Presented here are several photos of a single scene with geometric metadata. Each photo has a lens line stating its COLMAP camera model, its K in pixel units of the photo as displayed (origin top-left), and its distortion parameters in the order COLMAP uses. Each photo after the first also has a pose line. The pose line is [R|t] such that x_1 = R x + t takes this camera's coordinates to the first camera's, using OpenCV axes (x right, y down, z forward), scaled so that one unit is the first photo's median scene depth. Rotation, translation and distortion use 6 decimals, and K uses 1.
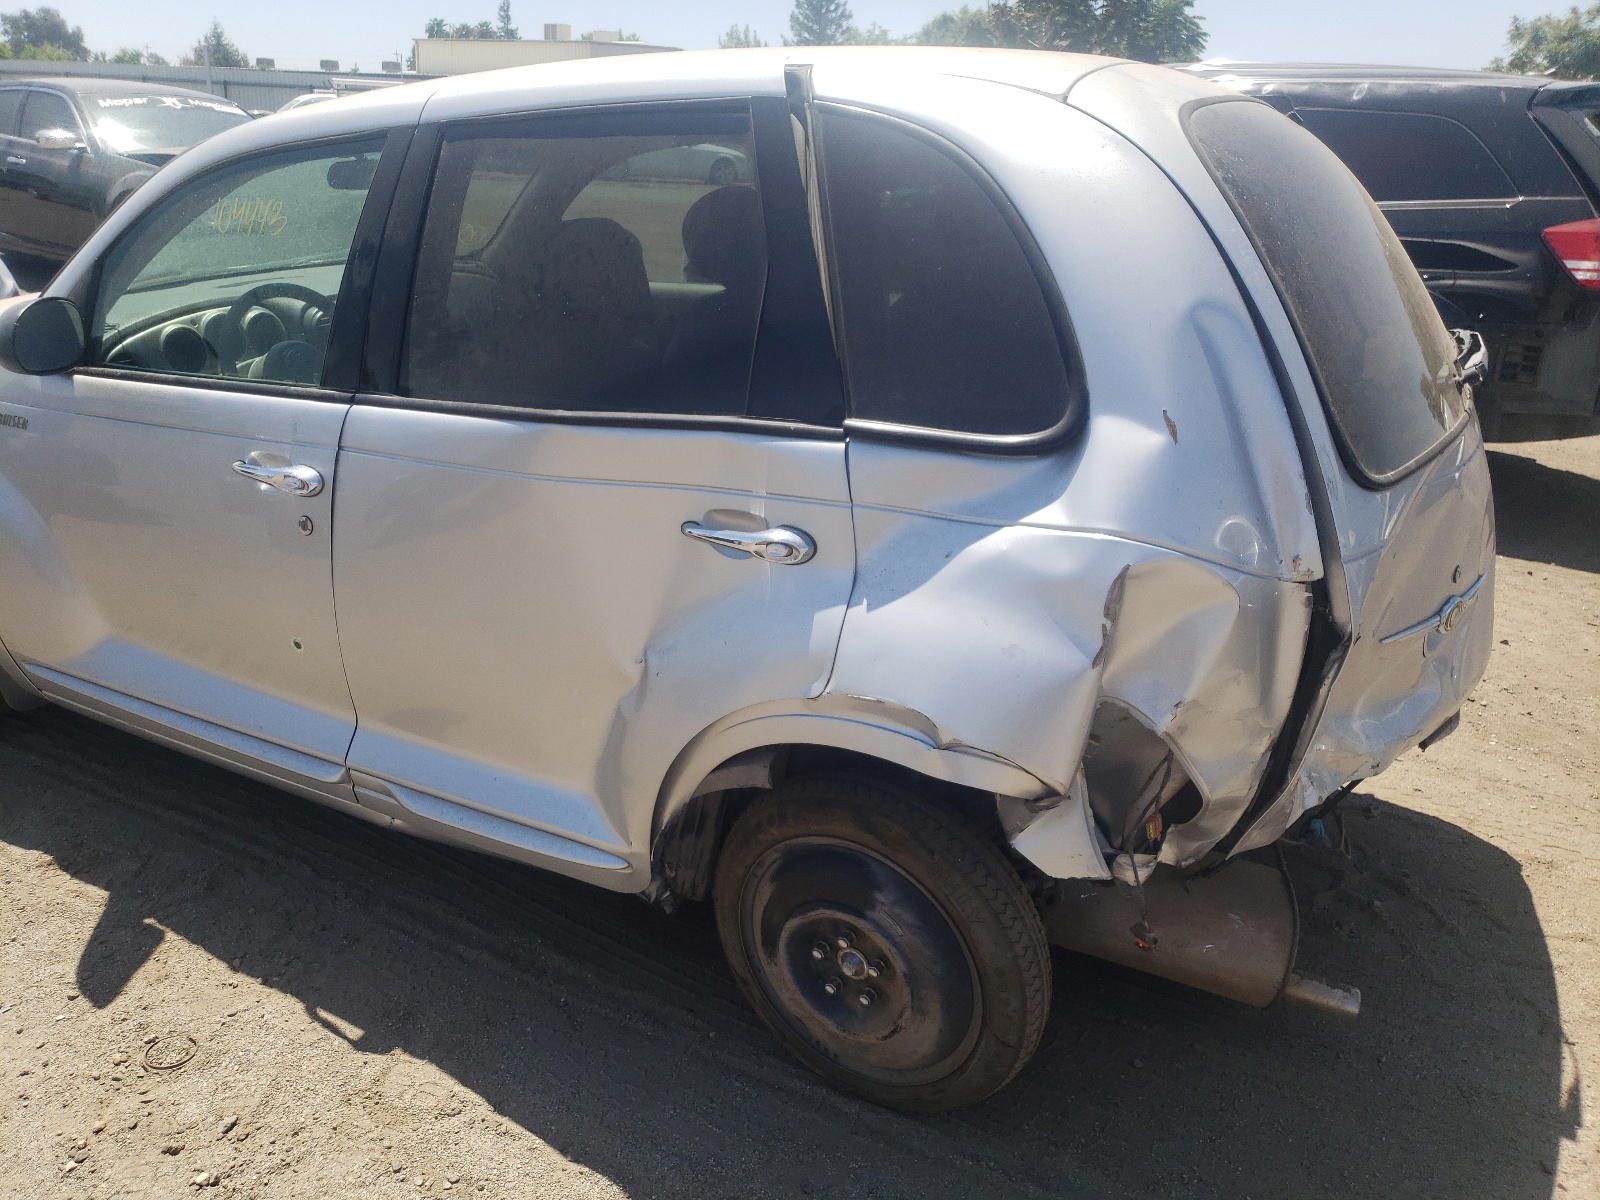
lens RADIAL K [[1220.4, 0, 797.2], [0, 1220.4, 522.4], [0, 0, 1]] dist [0.015301, 0.002152]
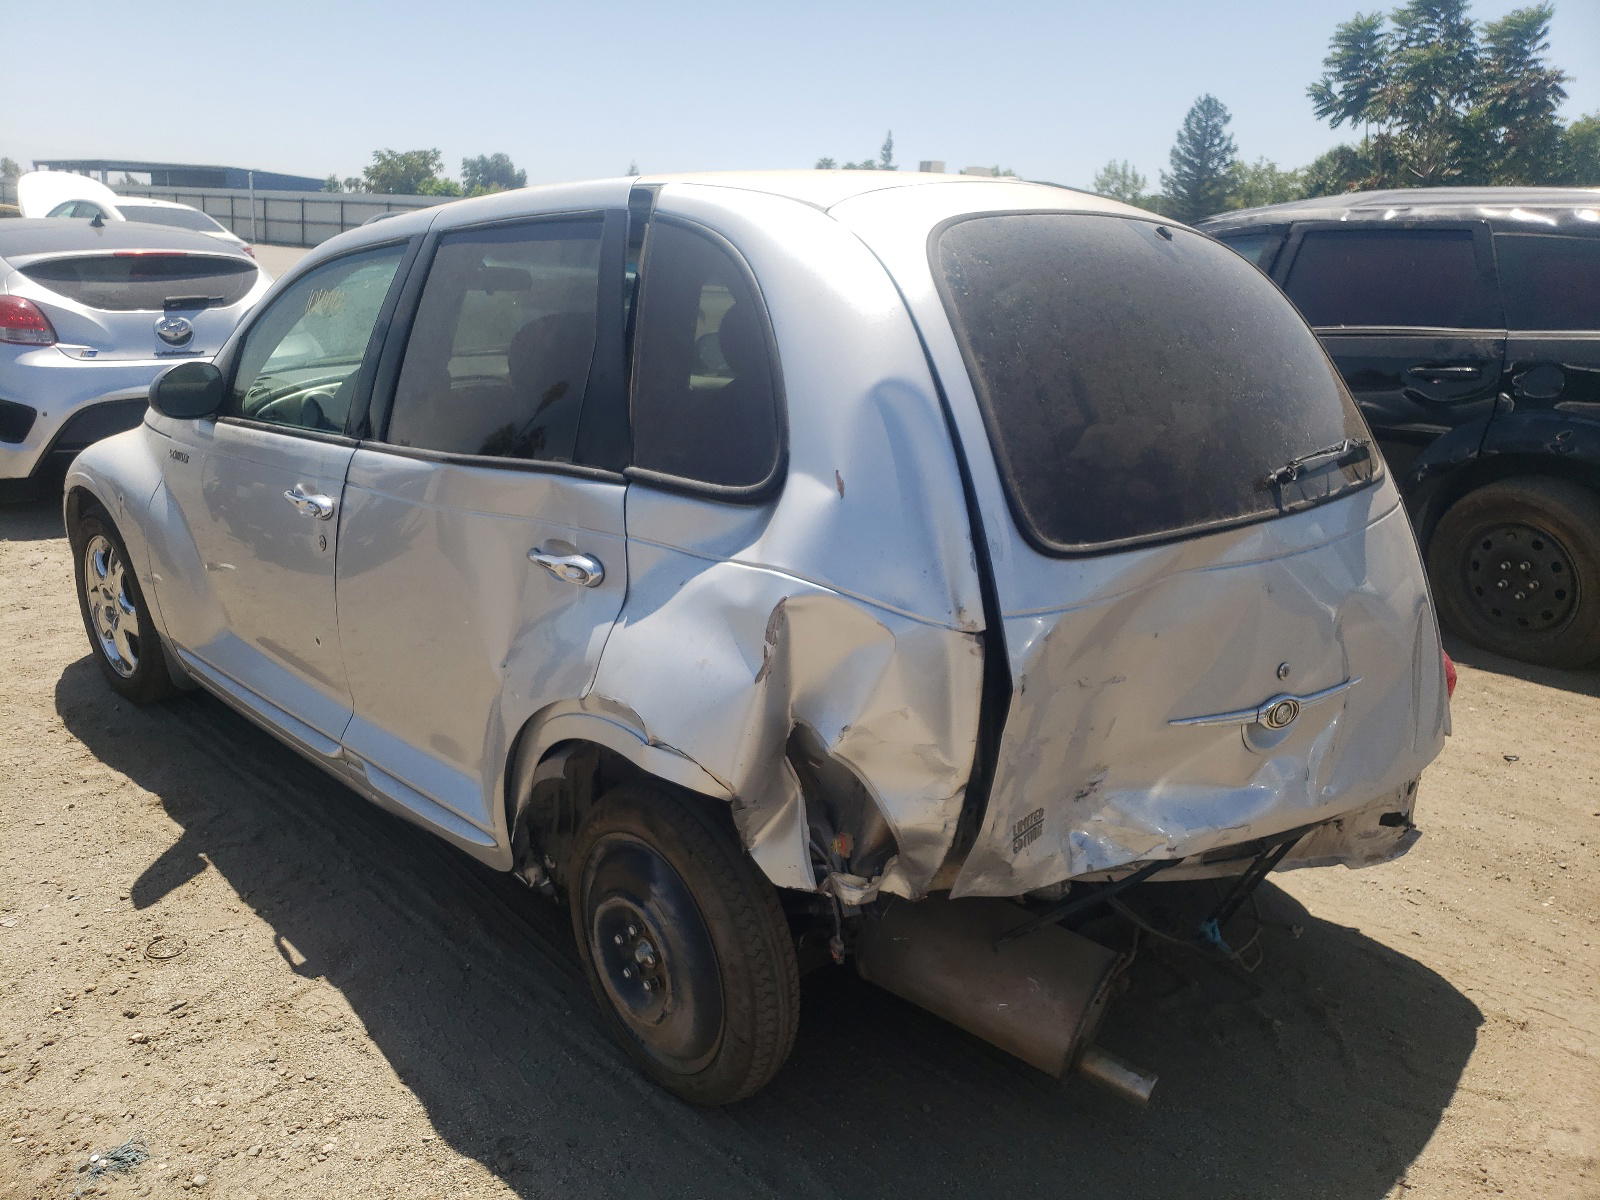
lens RADIAL K [[1220.4, 0, 797.2], [0, 1220.4, 522.4], [0, 0, 1]] dist [0.015301, 0.002152]
pose [[0.960567, 0.066834, -0.269895, 0.460928], [-0.093039, 0.991986, -0.085484, 0.049314], [0.262019, 0.107224, 0.959088, -0.093113]]
